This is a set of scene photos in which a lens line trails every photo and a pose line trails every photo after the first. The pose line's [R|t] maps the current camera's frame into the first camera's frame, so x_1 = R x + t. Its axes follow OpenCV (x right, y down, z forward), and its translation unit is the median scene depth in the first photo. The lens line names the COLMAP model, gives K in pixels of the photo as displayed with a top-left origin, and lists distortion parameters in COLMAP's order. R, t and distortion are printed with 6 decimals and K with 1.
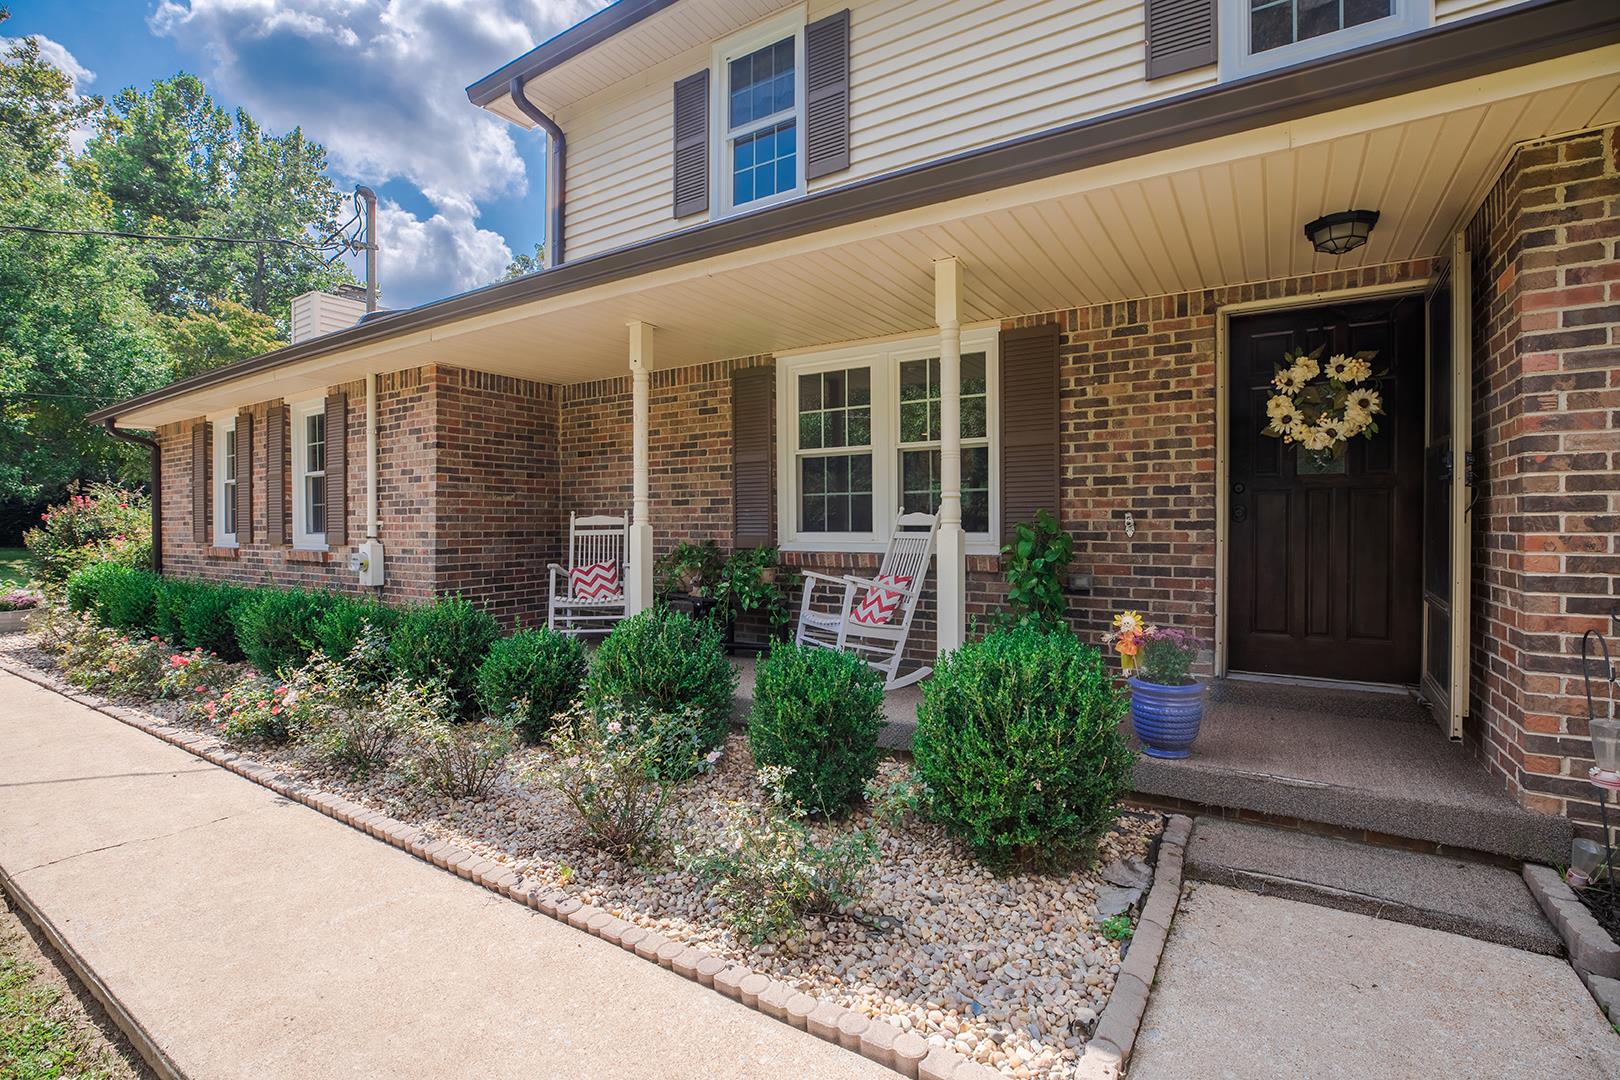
lens RADIAL K [[729.4, 0, 812.5], [0, 729.4, 532.9], [0, 0, 1]] dist [0.001090, 0.000485]
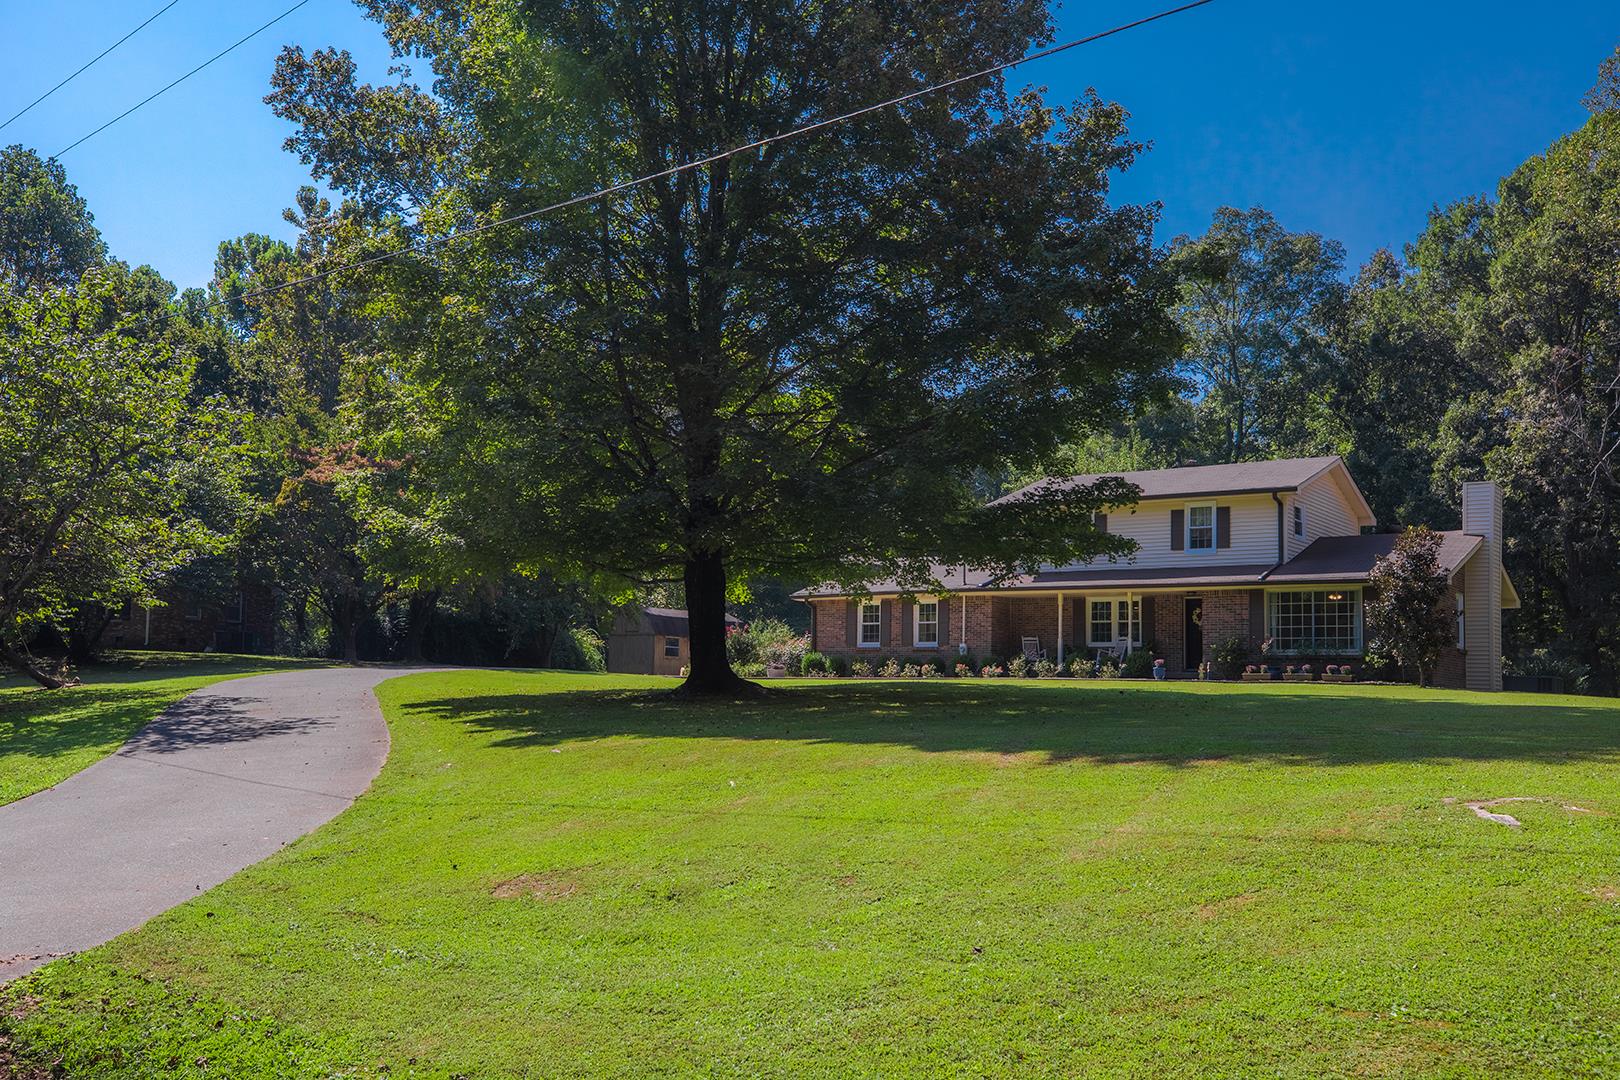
lens RADIAL K [[1459.4, 0, 773.9], [0, 1459.4, 589.6], [0, 0, 1]] dist [0.044254, 0.011583]
pose [[0.997521, 0.017316, -0.068200, -1.202577], [-0.022929, 0.996335, -0.082409, 0.409610], [0.066523, 0.083768, 0.994262, -7.020159]]
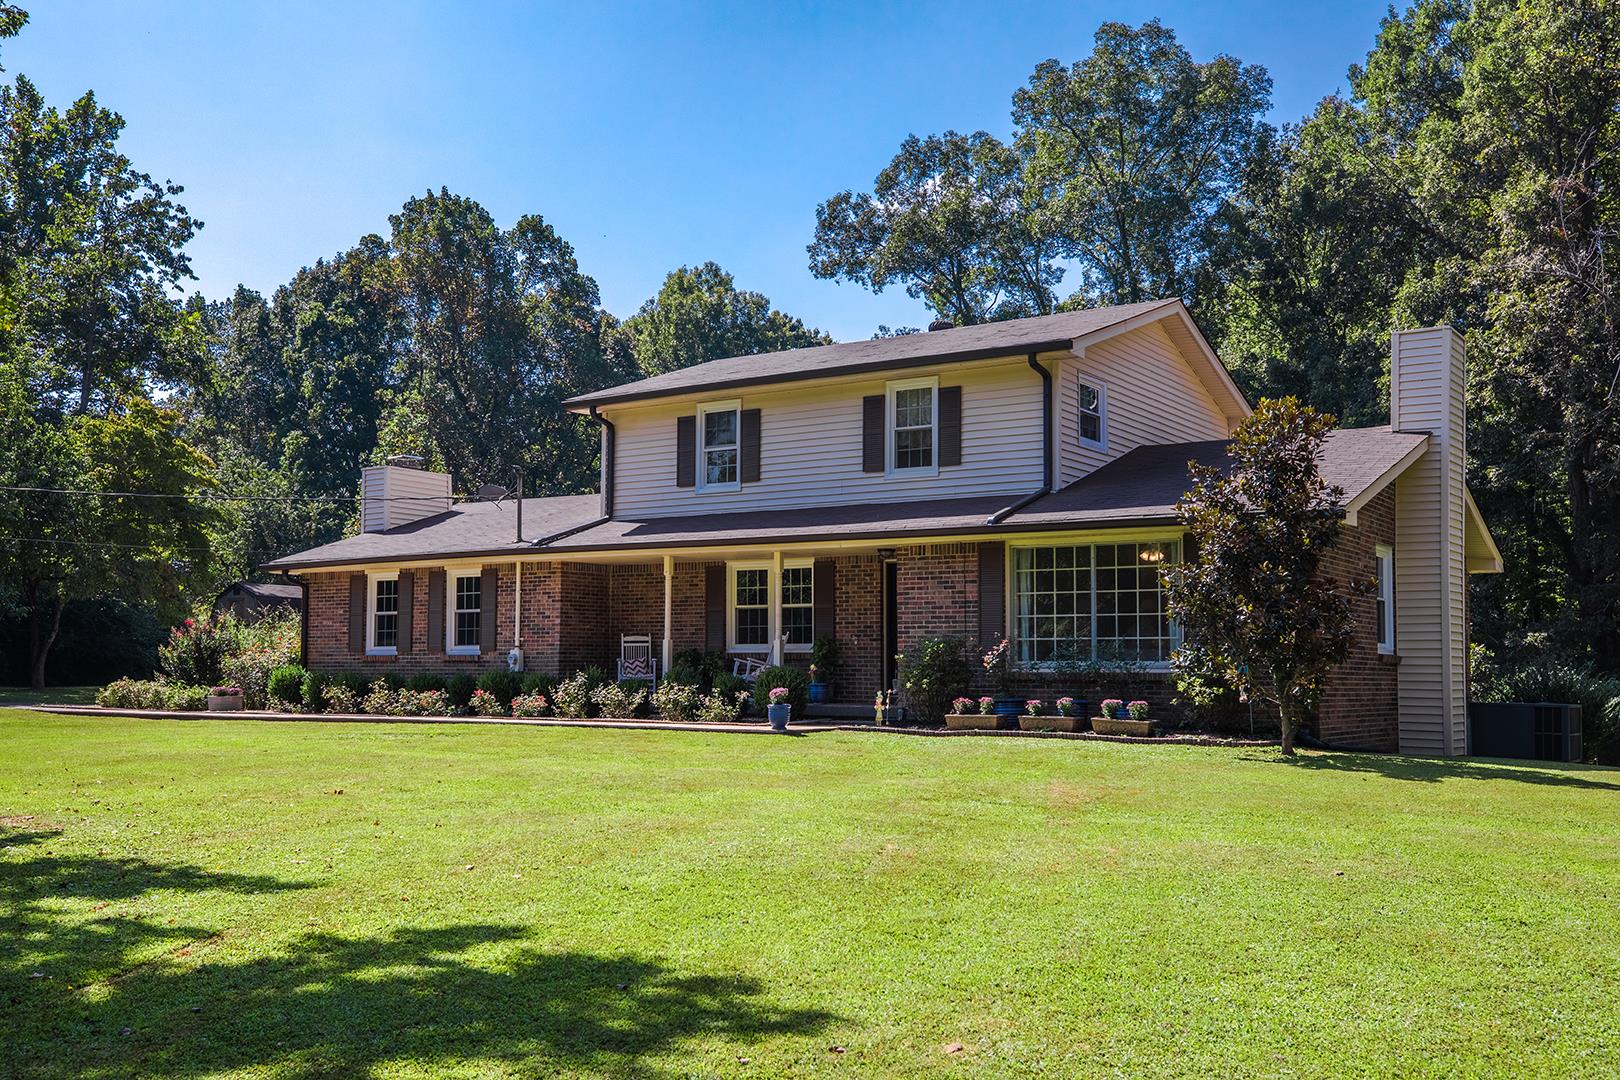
lens RADIAL K [[1530.9, 0, 810.8], [0, 1530.9, 578.0], [0, 0, 1]] dist [0.051286, -0.000226]
pose [[0.999632, 0.006612, -0.026317, 0.319337], [-0.008452, 0.997483, -0.070404, 0.120768], [0.025785, 0.070600, 0.997171, -3.507530]]
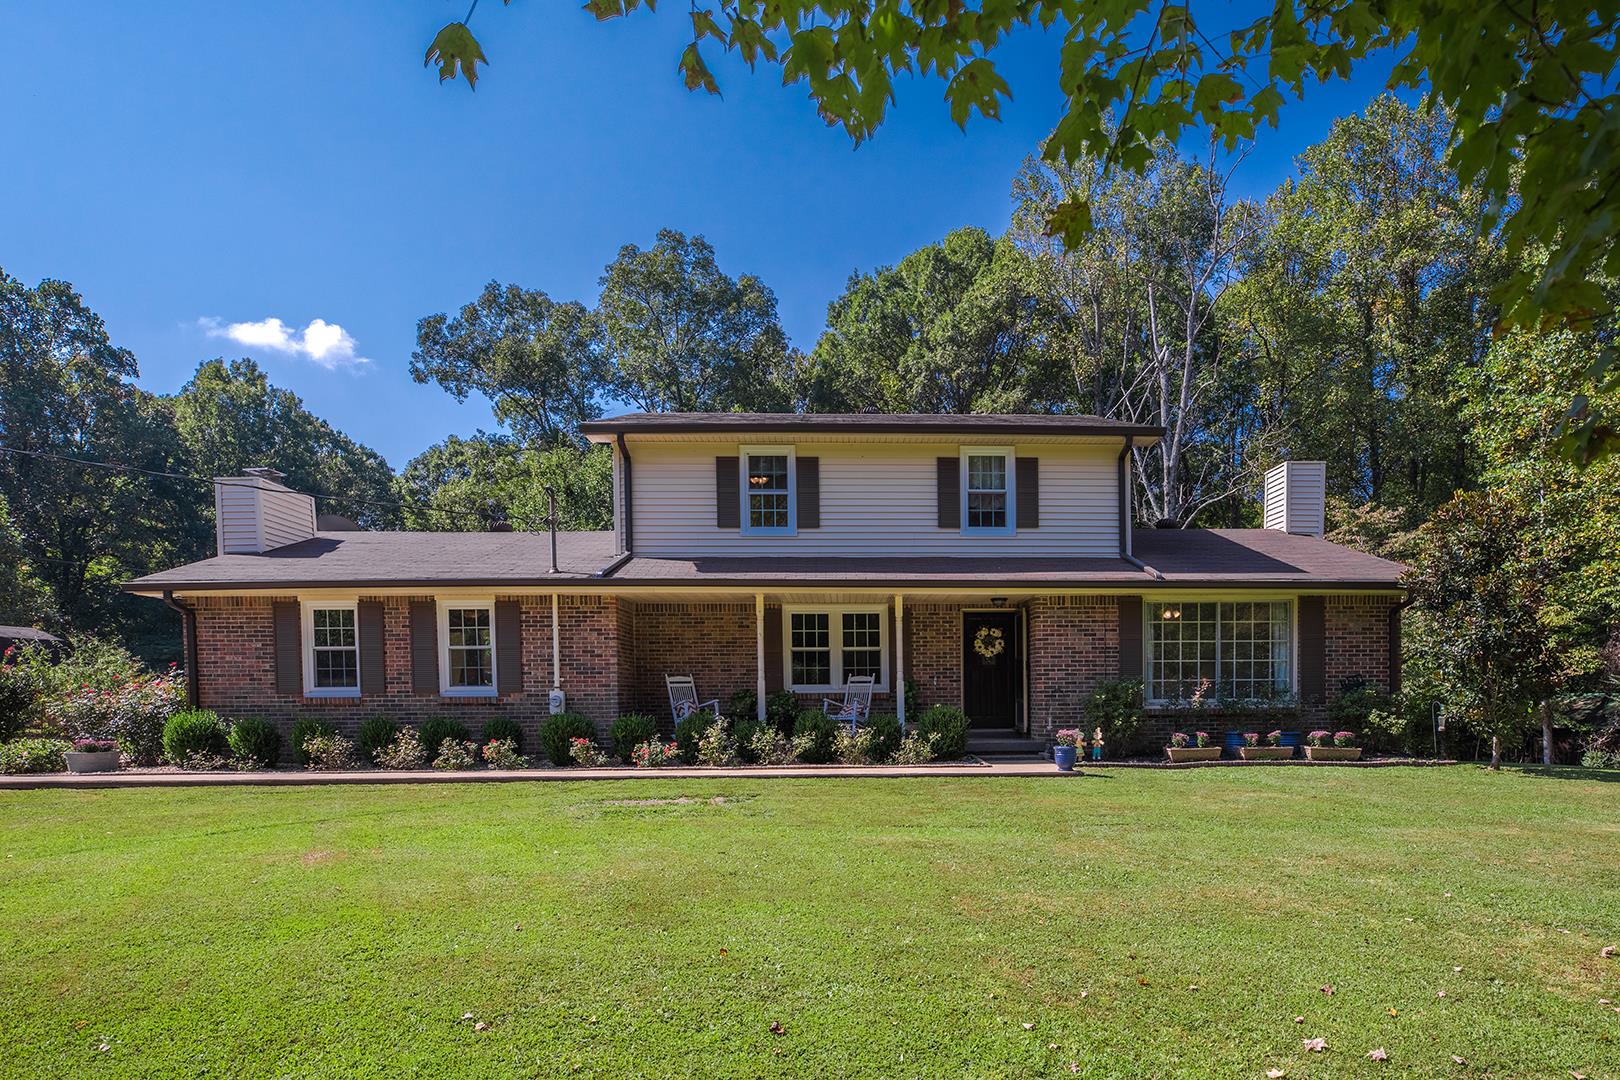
lens RADIAL K [[919.8, 0, 858.5], [0, 919.8, 736.5], [0, 0, 1]] dist [-0.002623, -0.001013]
pose [[0.831155, -0.026789, 0.555395, -1.437283], [0.008216, 0.999321, 0.035907, 0.059468], [-0.555980, -0.025281, 0.830811, -1.470850]]
